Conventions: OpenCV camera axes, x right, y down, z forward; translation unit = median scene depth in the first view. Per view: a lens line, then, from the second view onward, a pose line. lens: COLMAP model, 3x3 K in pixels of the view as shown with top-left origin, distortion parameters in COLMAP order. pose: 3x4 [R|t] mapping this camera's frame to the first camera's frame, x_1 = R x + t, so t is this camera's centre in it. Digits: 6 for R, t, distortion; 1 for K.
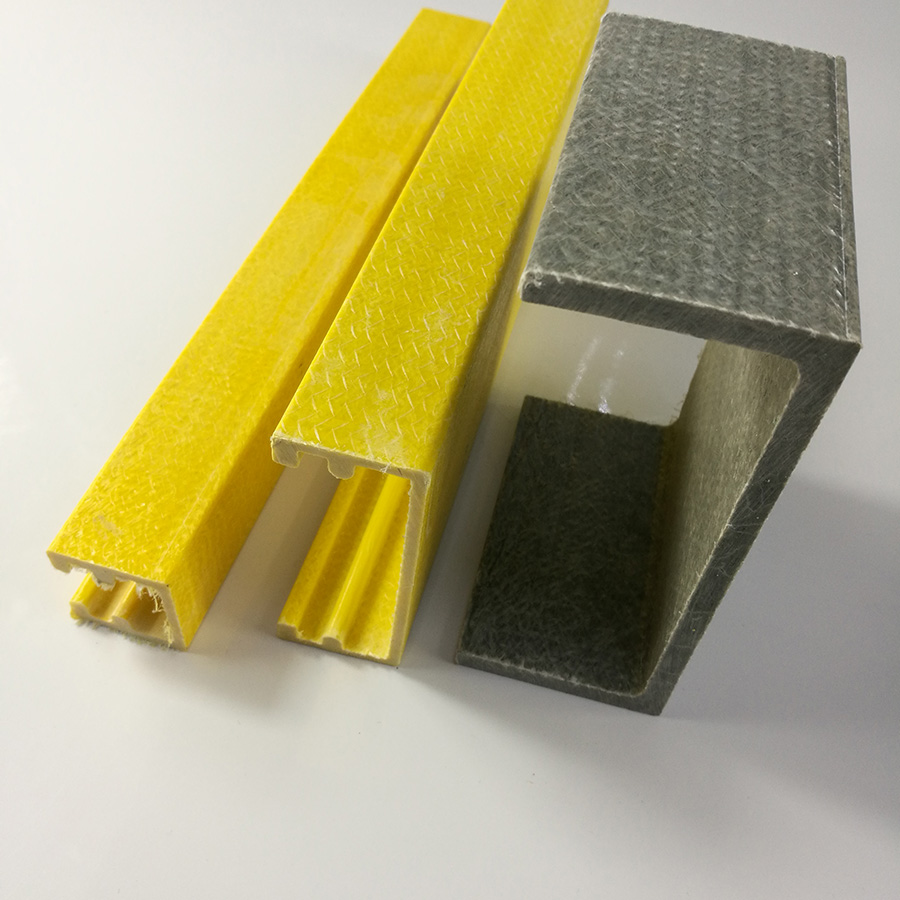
lens RADIAL K [[989.8, 0, 452.1], [0, 989.8, 388.9], [0, 0, 1]] dist [0.003668, -0.212680]
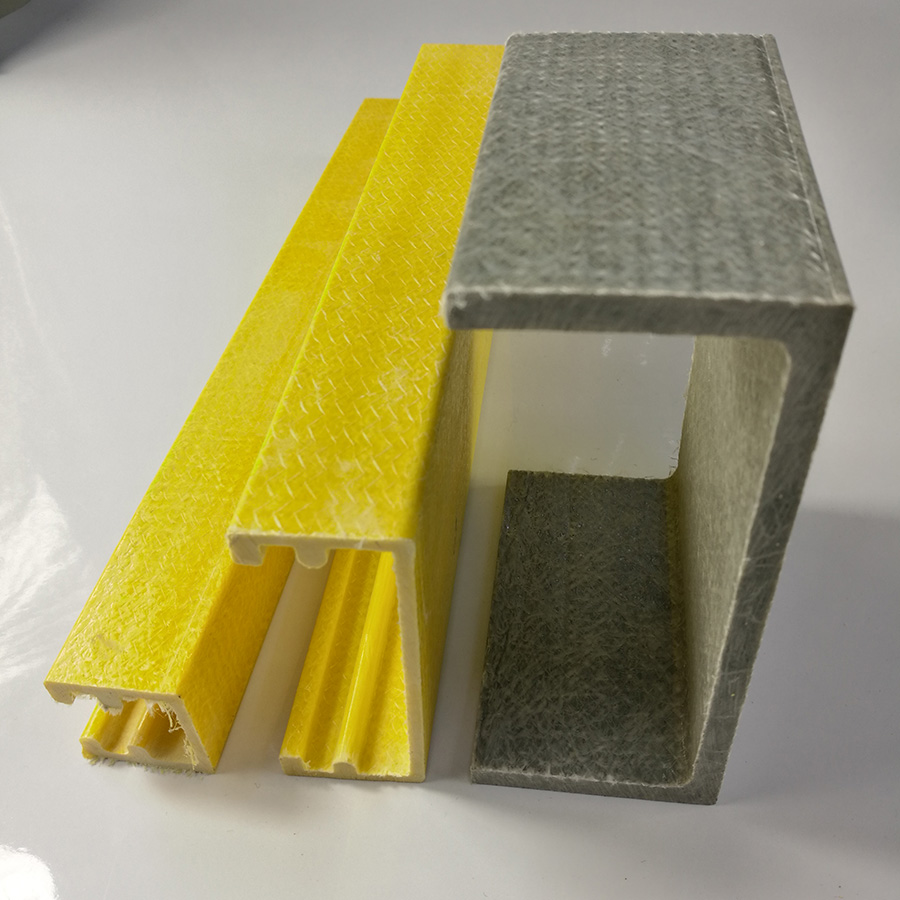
lens RADIAL K [[965.9, 0, 450.1], [0, 965.9, 394.6], [0, 0, 1]] dist [0.084820, -0.474580]
pose [[0.986049, -0.166385, -0.004847, 0.053092], [0.164582, 0.978892, -0.121176, 0.053370], [0.024906, 0.118688, 0.992619, 0.142937]]
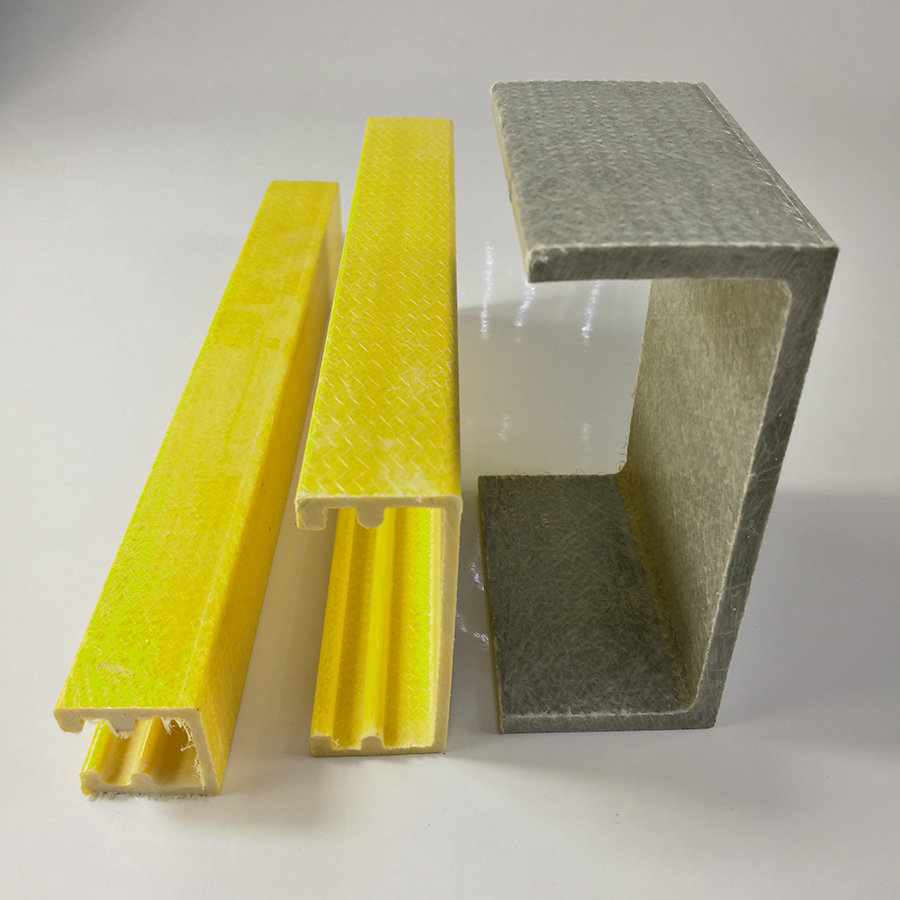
lens RADIAL K [[972.0, 0, 428.4], [0, 972.0, 397.8], [0, 0, 1]] dist [0.129901, -0.679013]
pose [[0.963026, -0.207893, 0.171352, -0.190053], [0.240077, 0.950827, -0.195679, 0.164560], [-0.122246, 0.229582, 0.965582, 0.025038]]
